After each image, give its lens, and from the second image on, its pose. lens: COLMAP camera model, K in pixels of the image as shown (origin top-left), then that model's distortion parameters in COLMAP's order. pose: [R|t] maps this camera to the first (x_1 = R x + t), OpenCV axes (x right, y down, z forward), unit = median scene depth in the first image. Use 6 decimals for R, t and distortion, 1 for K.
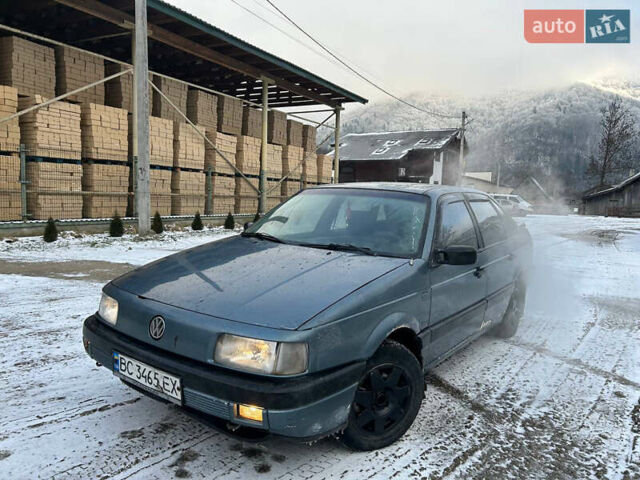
lens RADIAL K [[514.0, 0, 320.0], [0, 514.0, 240.0], [0, 0, 1]] dist [-0.005786, -0.014275]
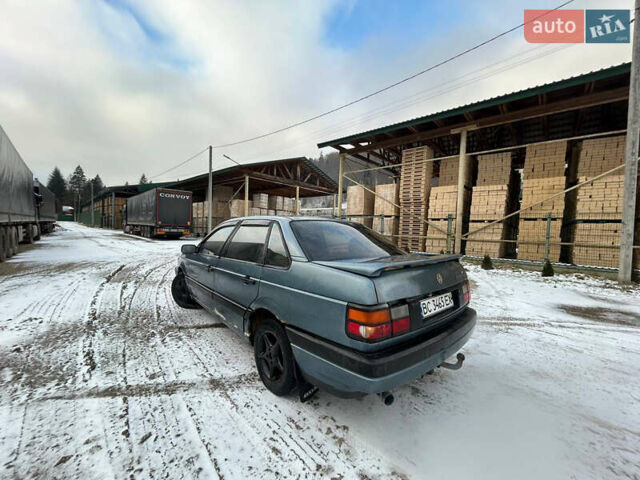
lens RADIAL K [[263.0, 0, 320.0], [0, 263.0, 240.0], [0, 0, 1]] dist [0.000583, 0.000193]
pose [[-0.269017, -0.008343, -0.963099, 0.919977], [-0.130128, 0.991109, 0.027762, -0.092195], [0.954304, 0.132794, -0.267711, 1.392593]]
